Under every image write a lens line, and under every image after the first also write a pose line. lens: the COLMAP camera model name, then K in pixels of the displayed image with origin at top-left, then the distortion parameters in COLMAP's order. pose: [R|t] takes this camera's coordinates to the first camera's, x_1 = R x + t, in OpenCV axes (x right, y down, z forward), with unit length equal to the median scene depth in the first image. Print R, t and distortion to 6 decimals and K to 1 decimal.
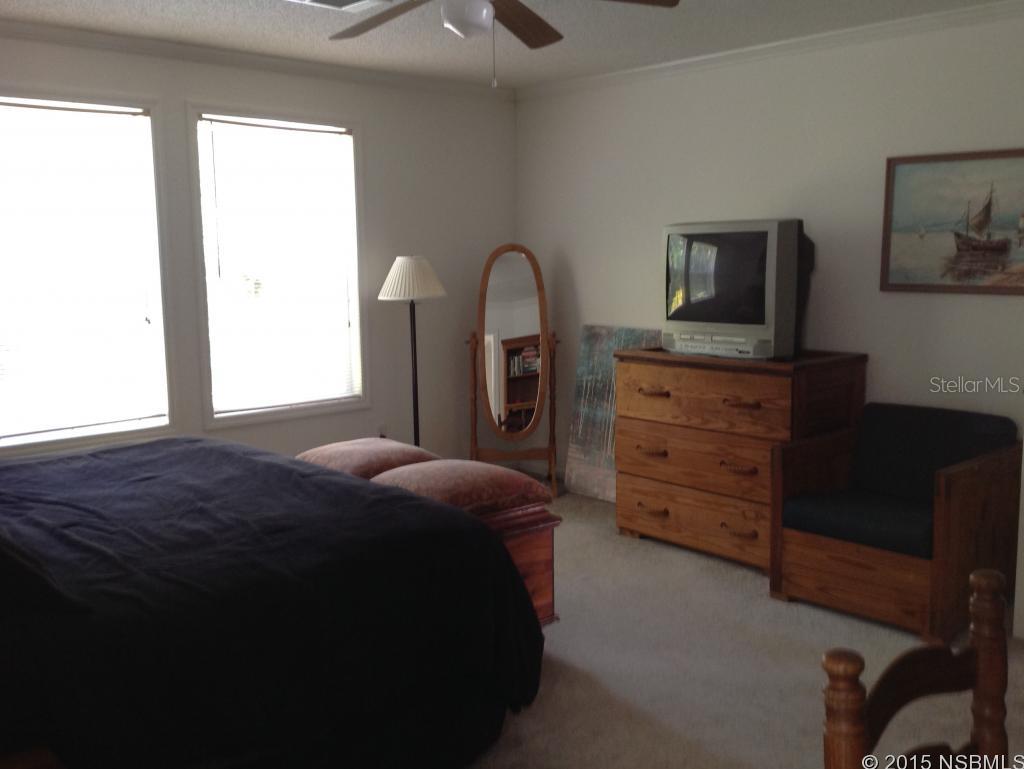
lens RADIAL K [[970.5, 0, 512.0], [0, 970.5, 384.5], [0, 0, 1]] dist [0.188827, -0.439395]
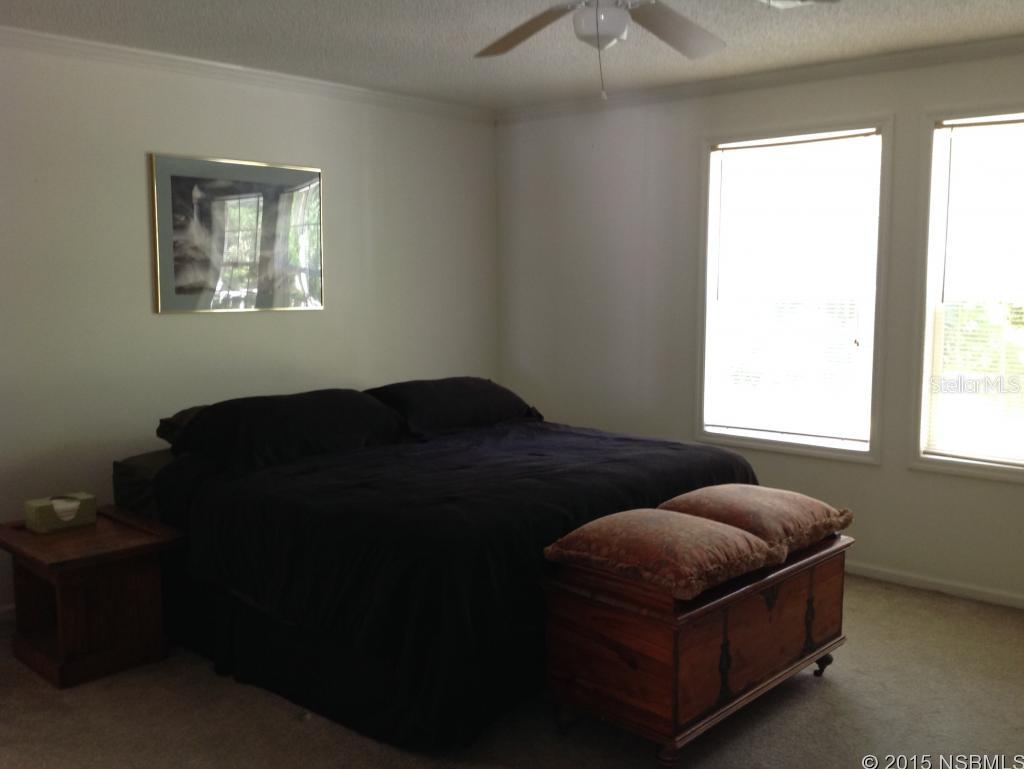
lens RADIAL K [[970.5, 0, 512.0], [0, 970.5, 384.5], [0, 0, 1]] dist [0.188827, -0.439395]
pose [[0.098968, 0.122437, -0.987530, 0.586338], [-0.133054, 0.985119, 0.108803, -0.086401], [0.986155, 0.120627, 0.113786, 0.561756]]
